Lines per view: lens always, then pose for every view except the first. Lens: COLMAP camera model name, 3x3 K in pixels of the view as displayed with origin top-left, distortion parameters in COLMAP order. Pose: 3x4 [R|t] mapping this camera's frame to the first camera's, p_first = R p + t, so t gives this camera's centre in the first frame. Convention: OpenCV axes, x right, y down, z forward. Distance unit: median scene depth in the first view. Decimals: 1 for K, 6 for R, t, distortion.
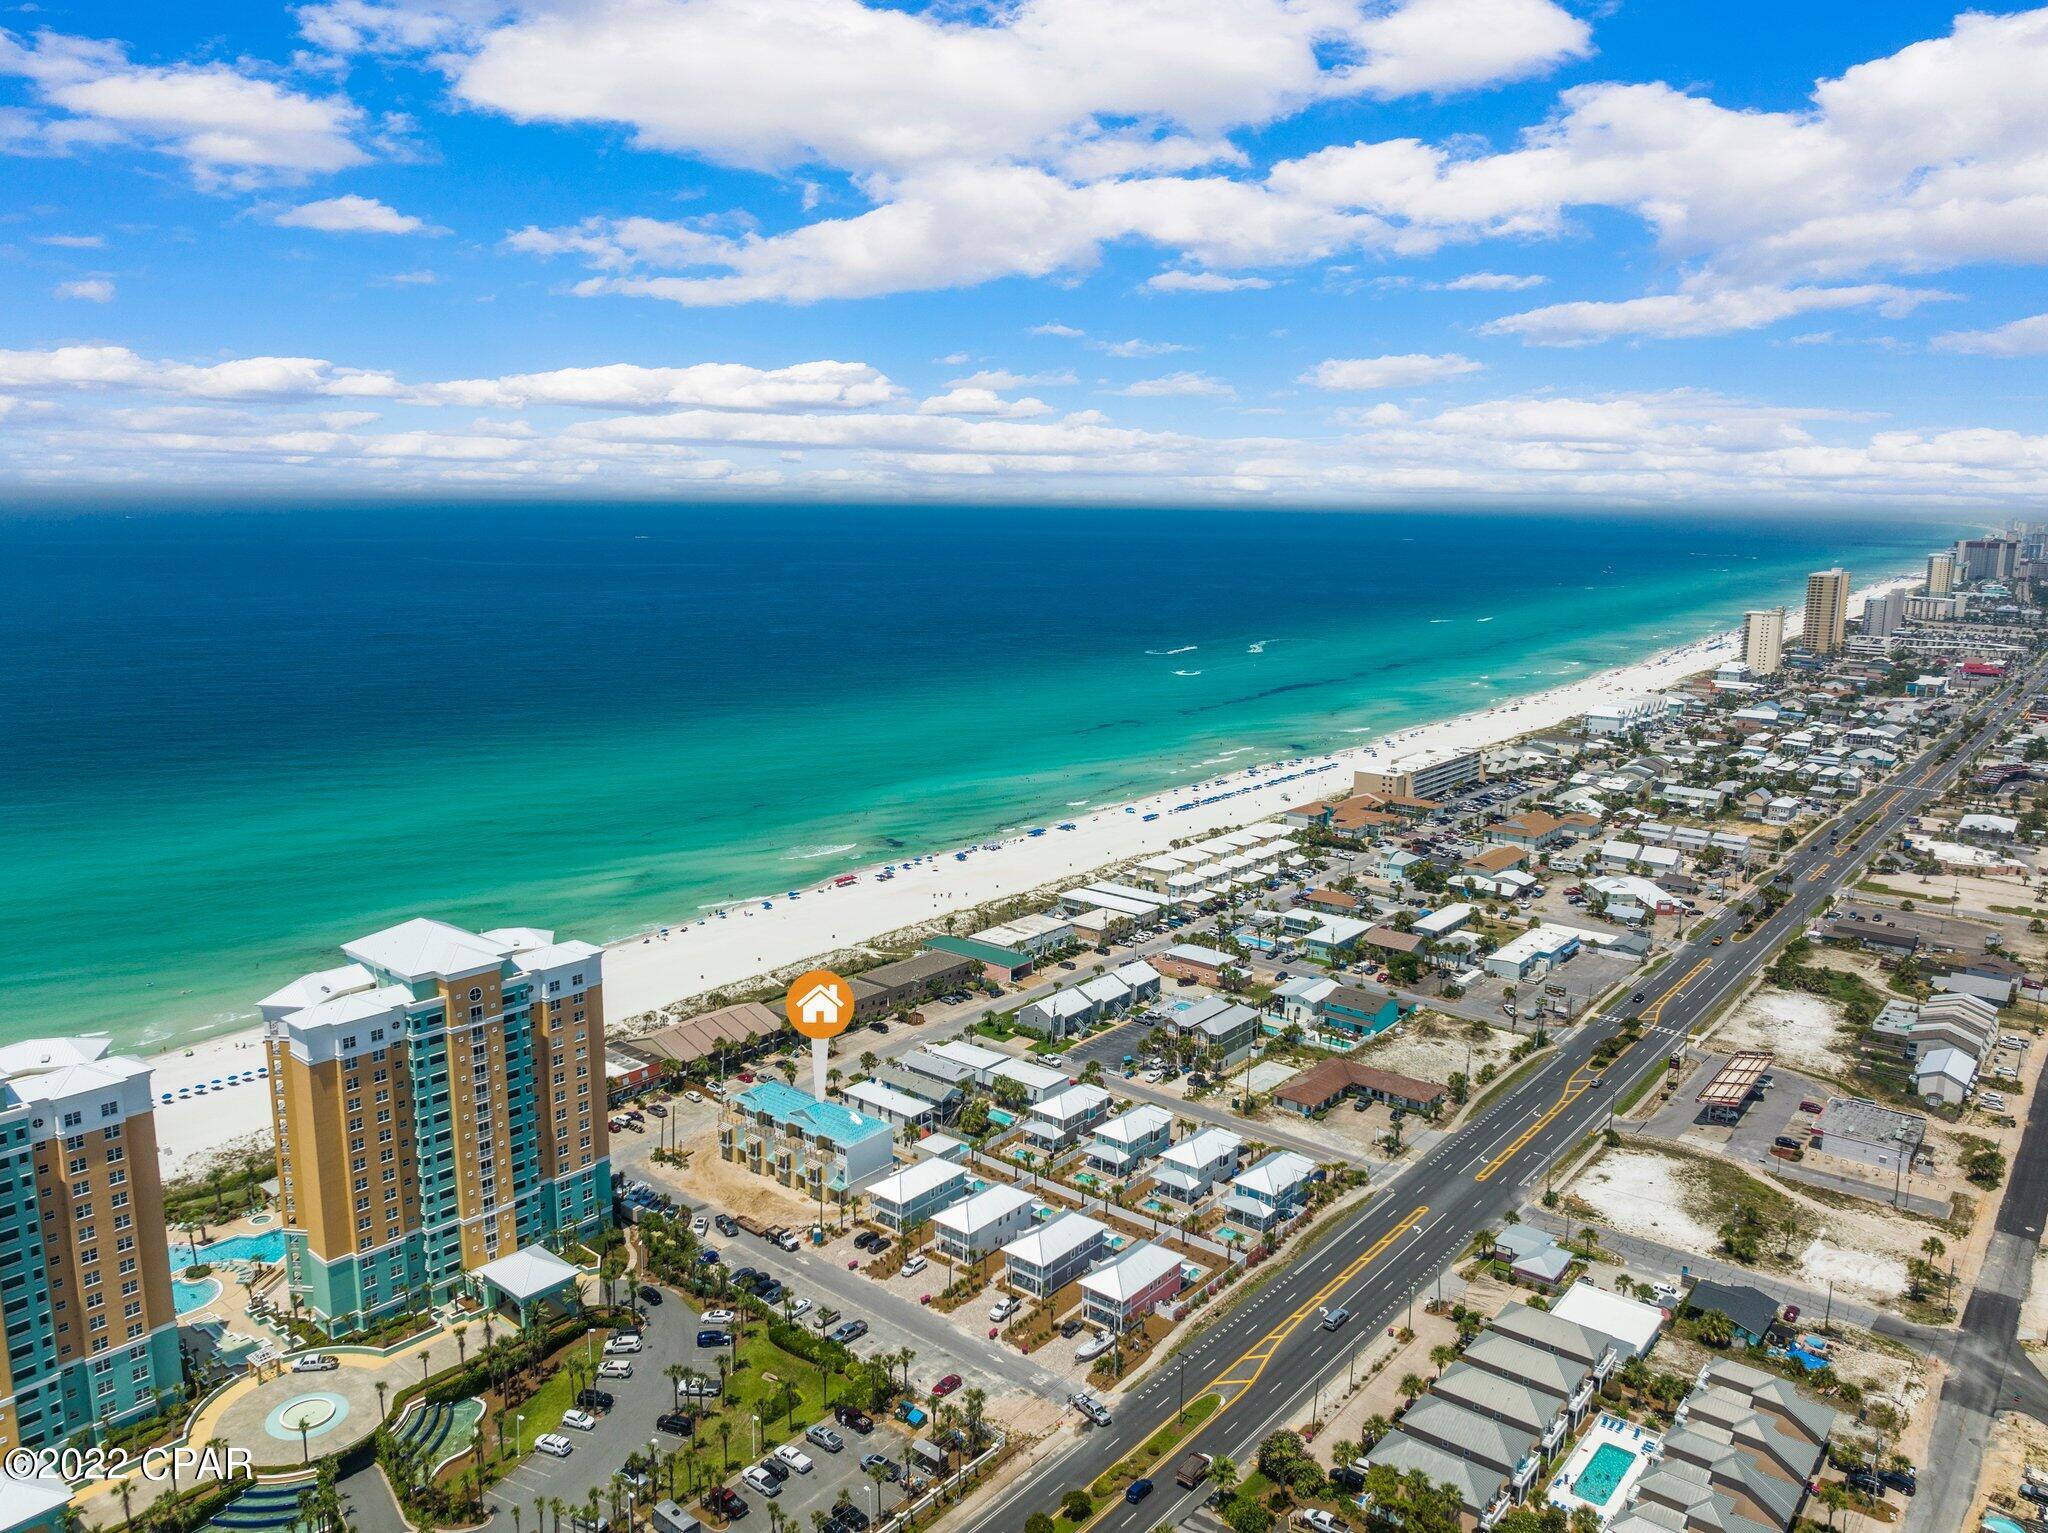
lens RADIAL K [[1484.4, 0, 1024.0], [0, 1484.4, 766.5], [0, 0, 1]] dist [-0.041685, -0.000859]
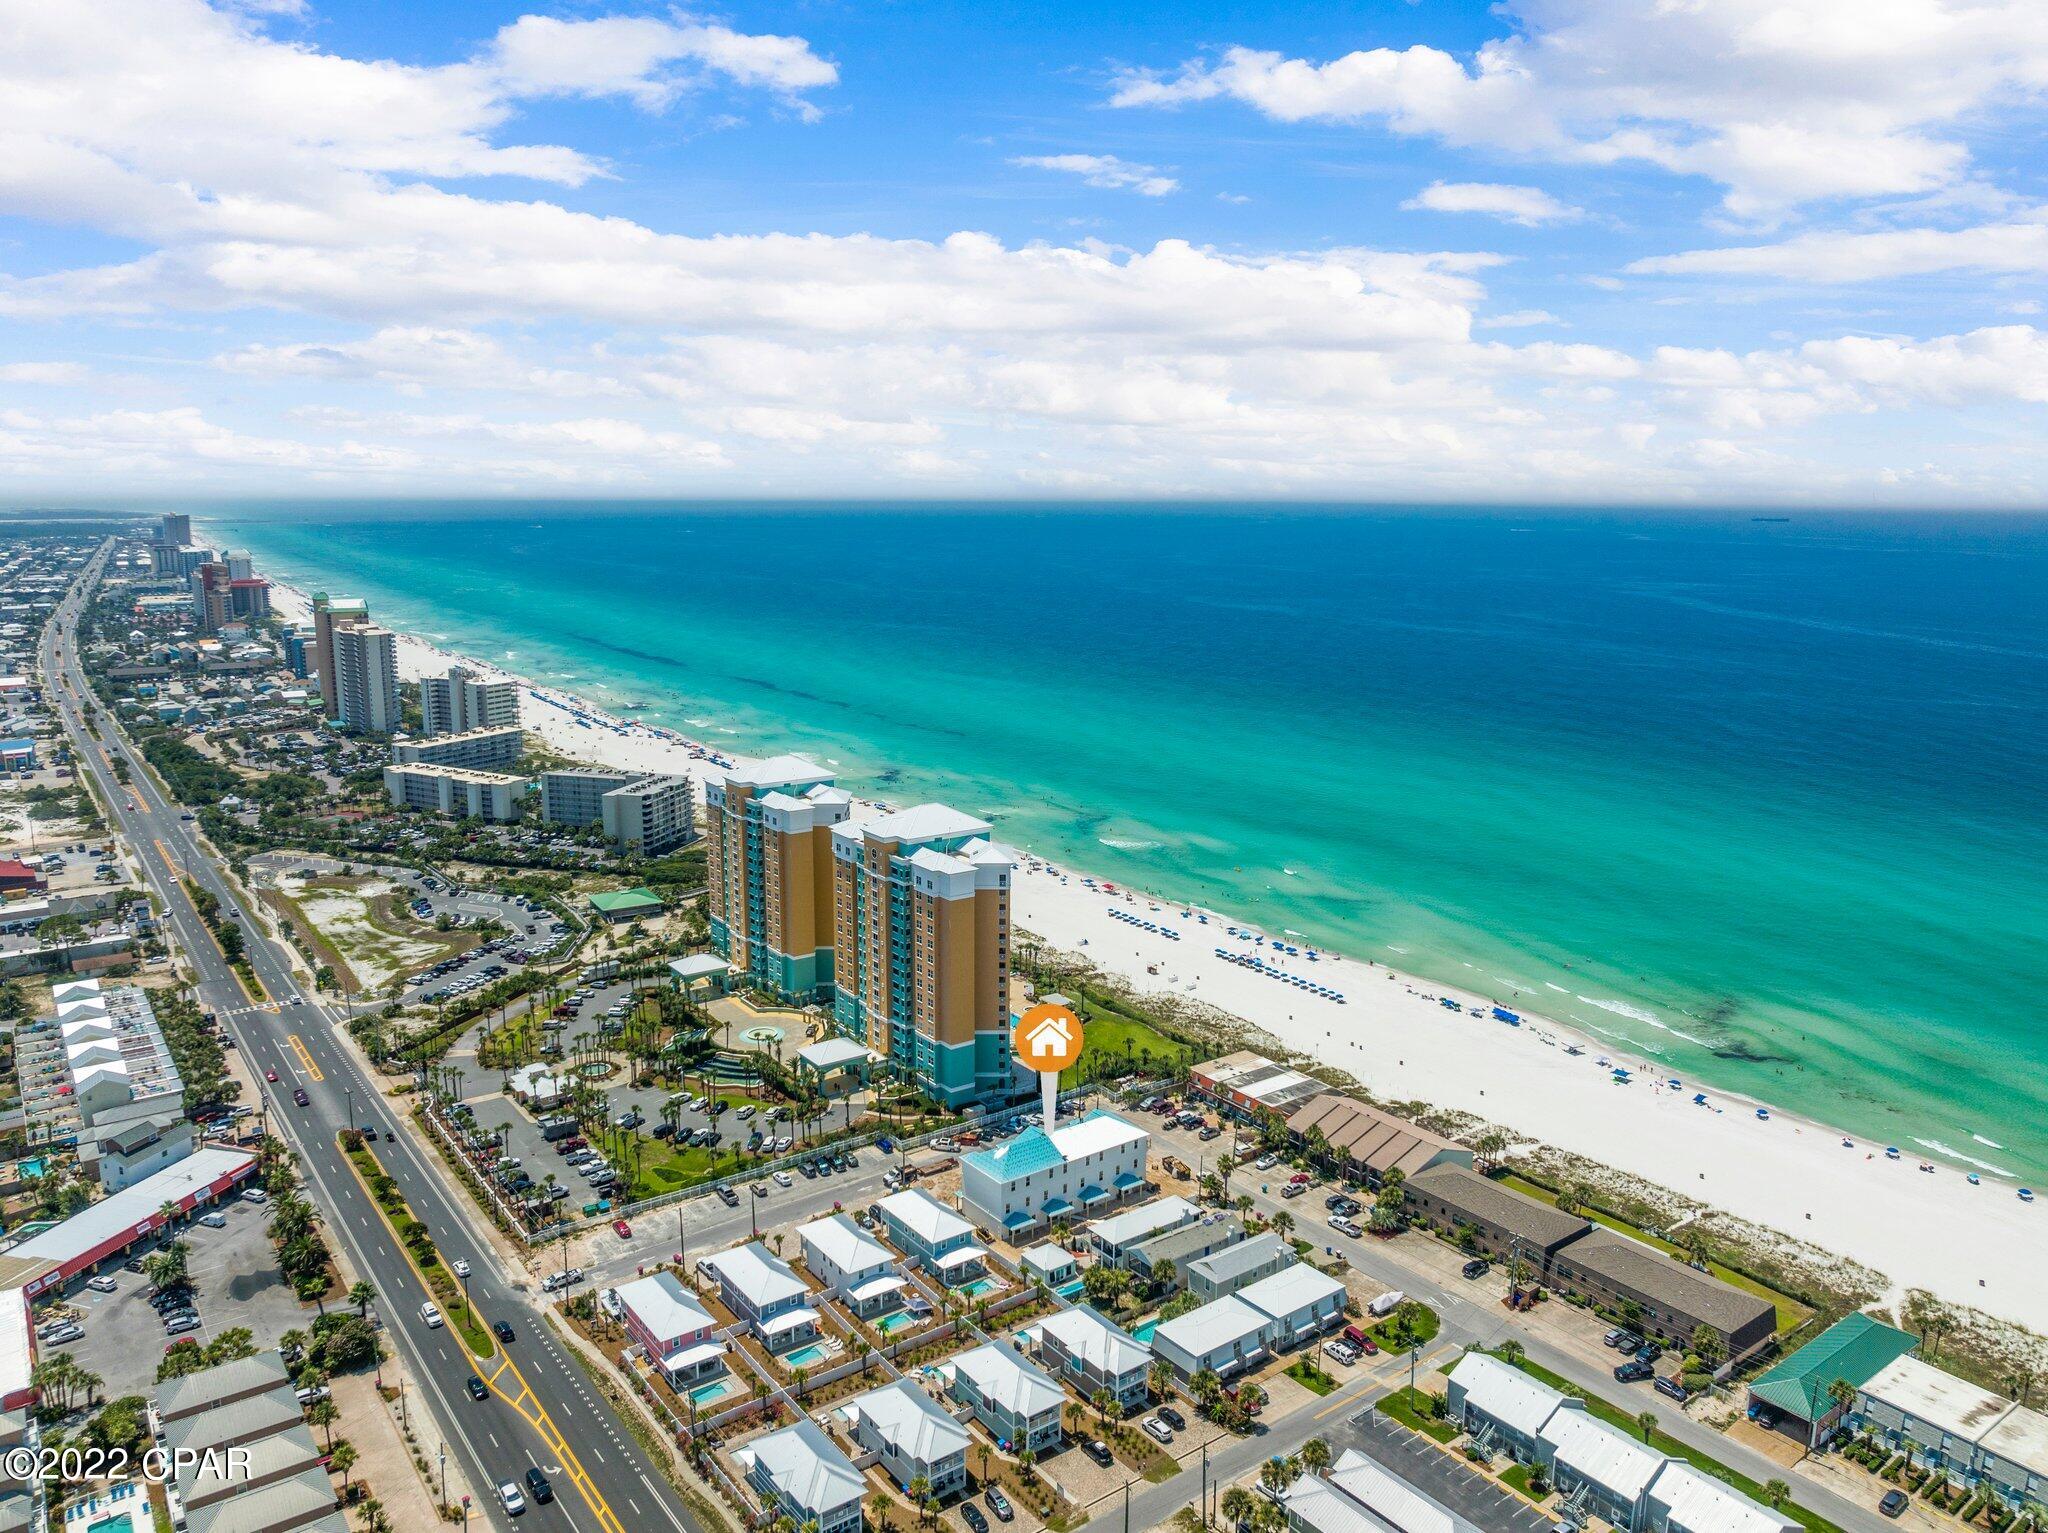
lens RADIAL K [[1504.1, 0, 1024.0], [0, 1504.1, 766.5], [0, 0, 1]] dist [-0.039362, -0.000794]
pose [[-0.264799, 0.168230, -0.949516, 0.622037], [-0.179043, 0.958966, 0.219836, -0.175195], [0.947536, 0.228216, -0.223813, 0.973738]]
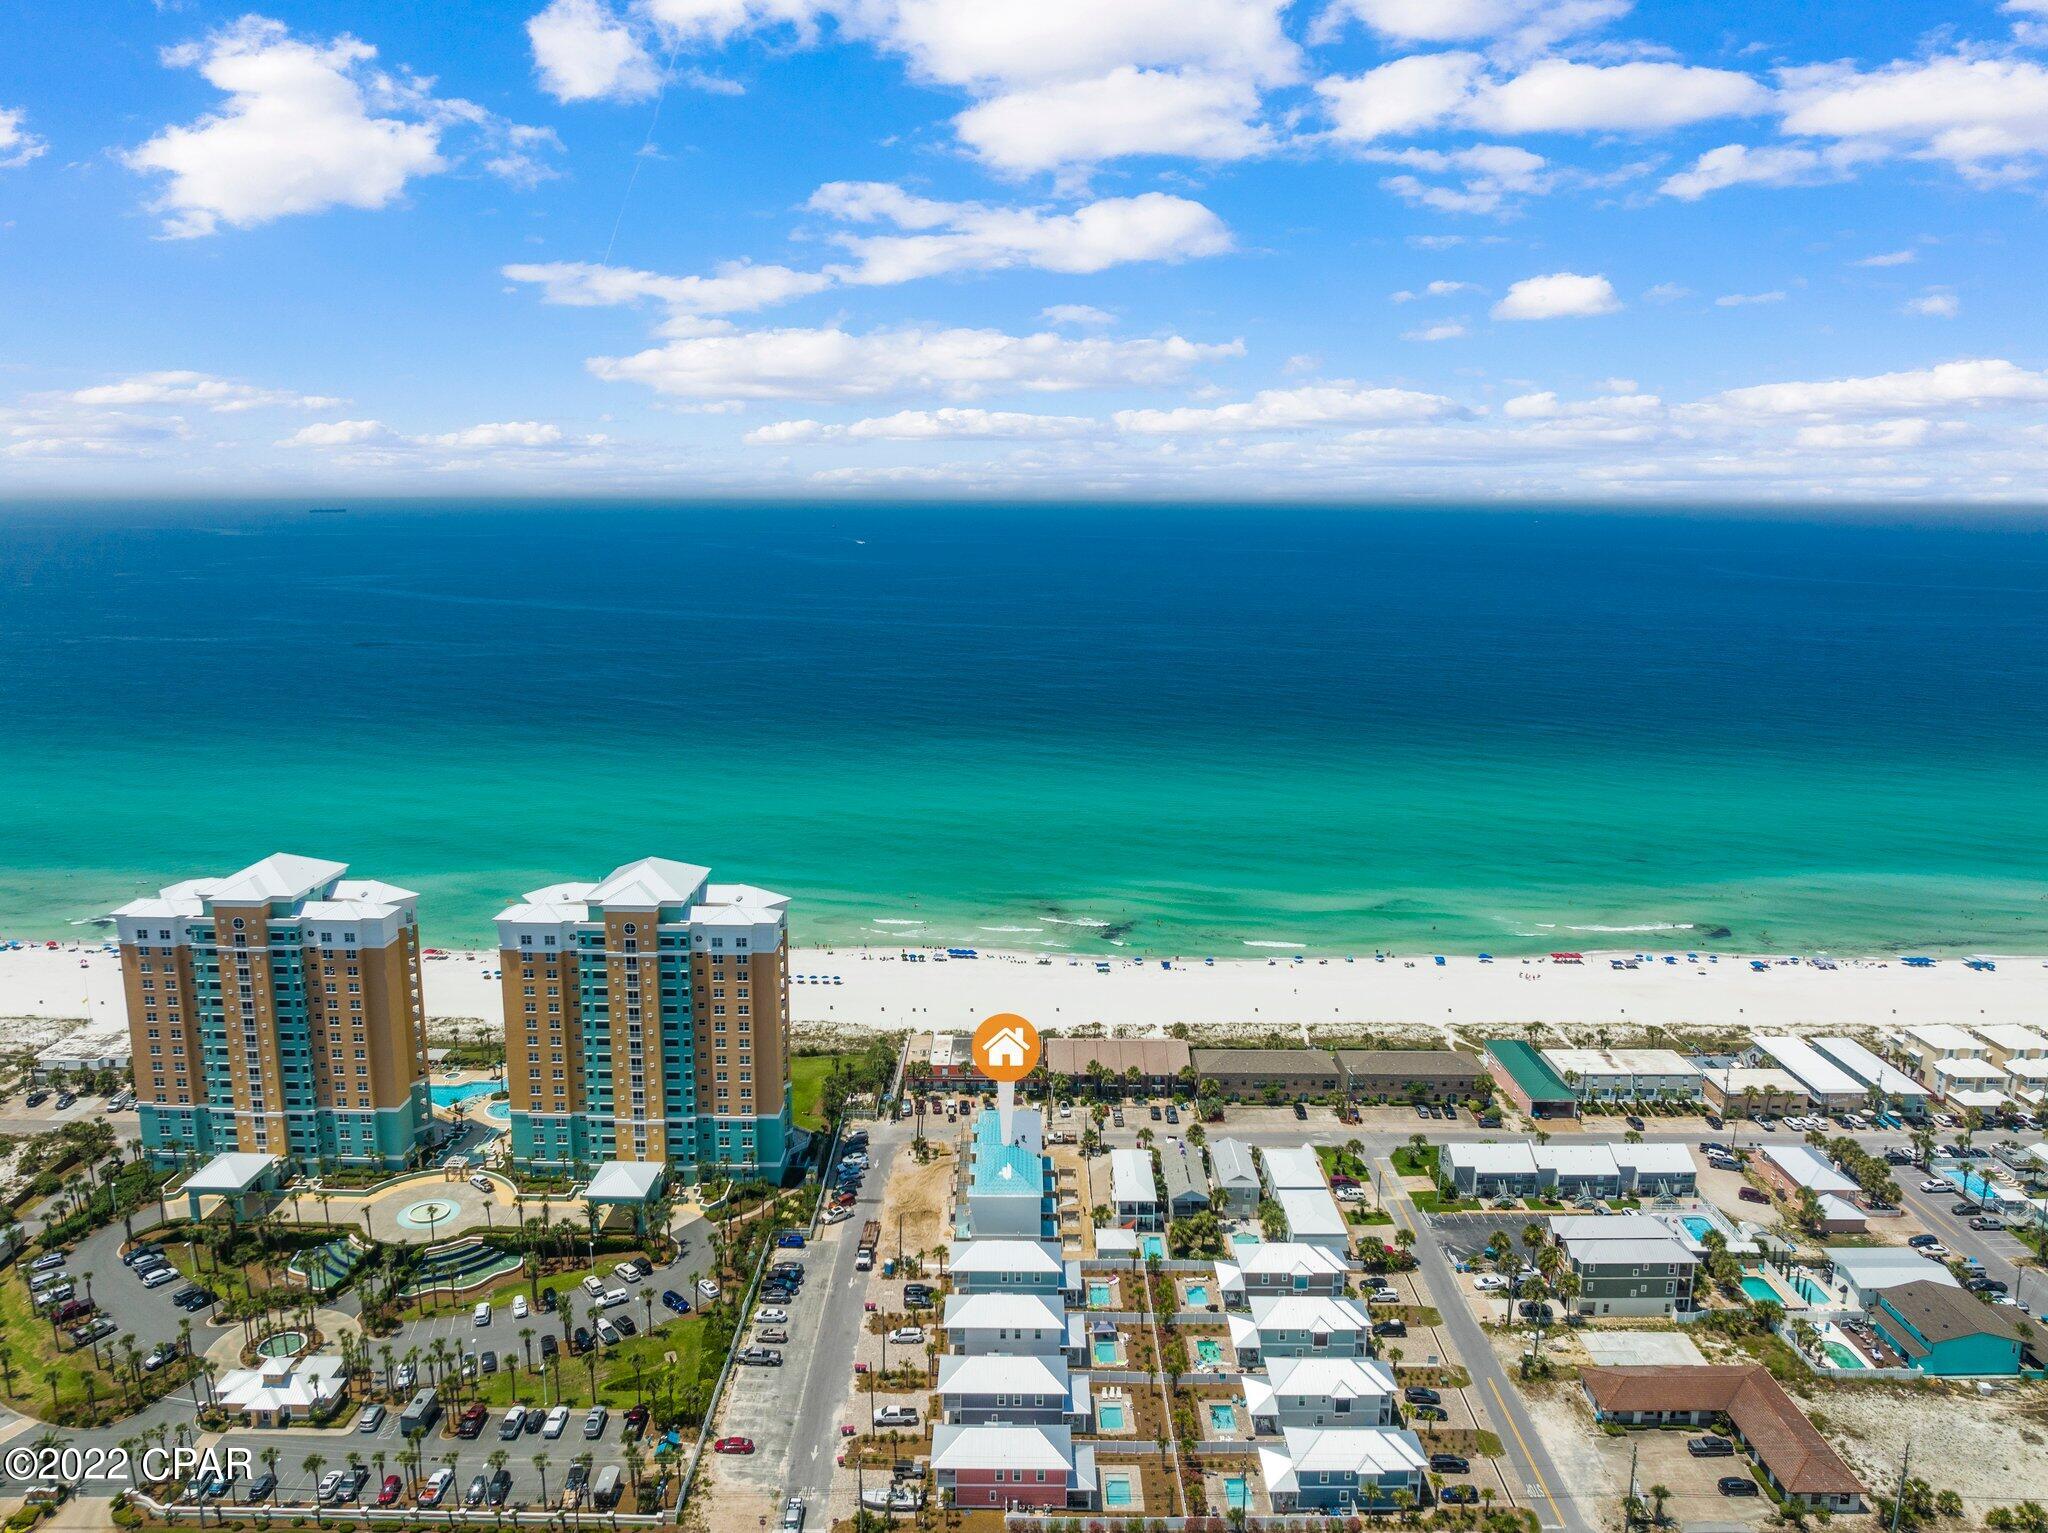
lens RADIAL K [[1484.4, 0, 1024.0], [0, 1484.4, 766.5], [0, 0, 1]] dist [-0.041685, -0.000859]
pose [[0.631331, 0.141323, -0.762528, 0.464186], [-0.142611, 0.987644, 0.064971, -0.060378], [0.762288, 0.067727, 0.643684, 0.331336]]
